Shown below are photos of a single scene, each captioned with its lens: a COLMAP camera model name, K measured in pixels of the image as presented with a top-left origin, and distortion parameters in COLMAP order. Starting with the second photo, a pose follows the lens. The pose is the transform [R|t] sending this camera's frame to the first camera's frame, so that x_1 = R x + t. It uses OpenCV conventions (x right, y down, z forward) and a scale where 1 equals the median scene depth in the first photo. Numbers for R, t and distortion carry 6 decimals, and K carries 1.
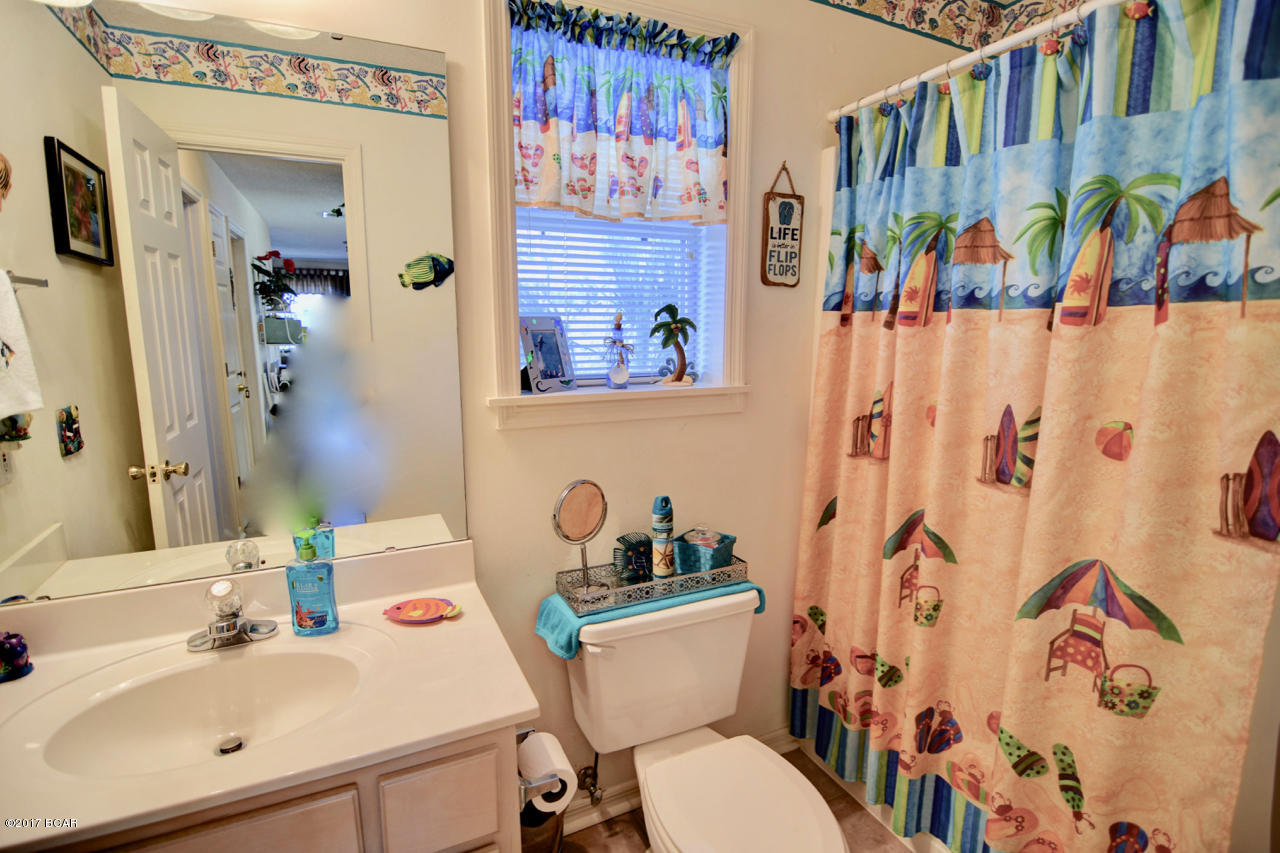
lens RADIAL K [[612.6, 0, 642.3], [0, 612.6, 423.0], [0, 0, 1]] dist [-0.004884, -0.011482]
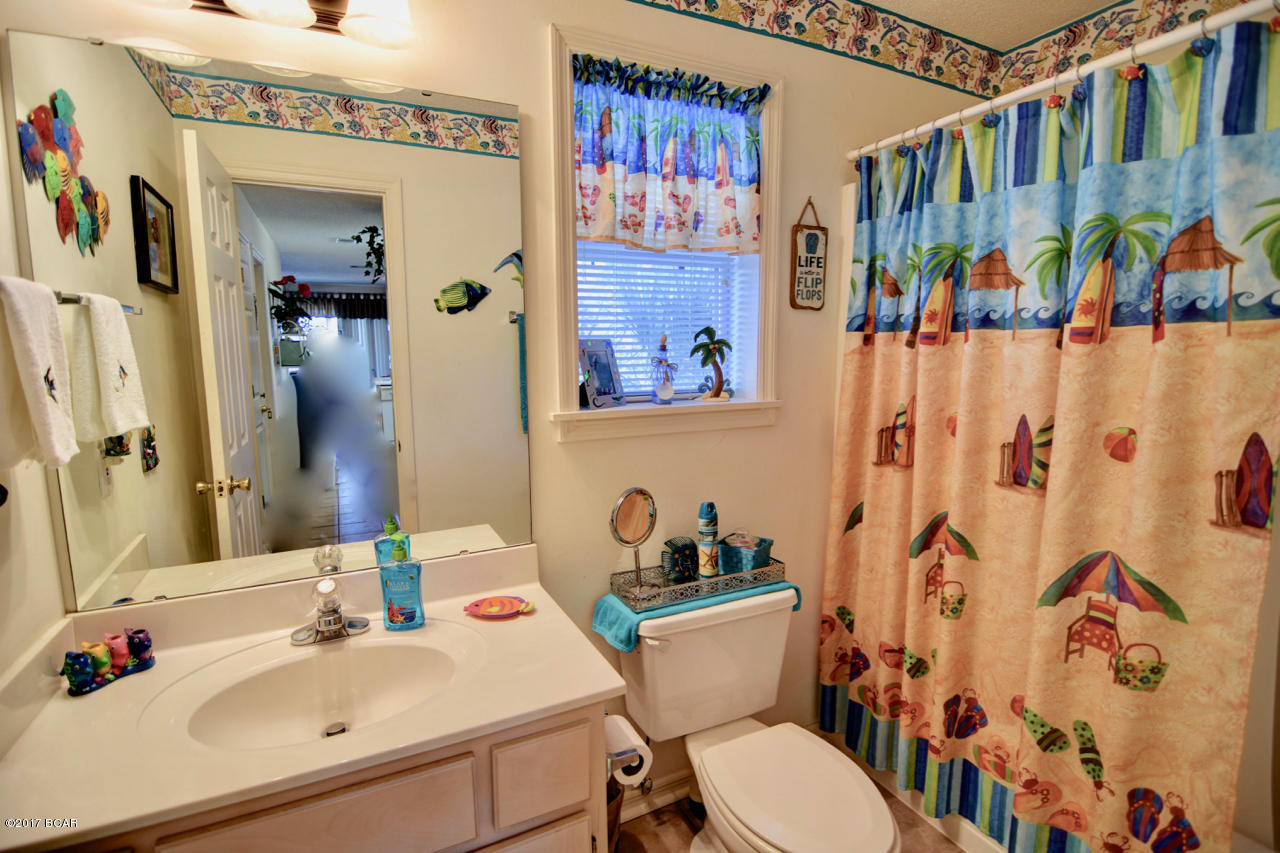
lens RADIAL K [[612.6, 0, 642.3], [0, 612.6, 423.0], [0, 0, 1]] dist [-0.004884, -0.011482]
pose [[0.999885, -0.009242, 0.011990, -0.101475], [0.009619, 0.999450, -0.031732, 0.012962], [-0.011690, 0.031844, 0.999424, -0.097674]]
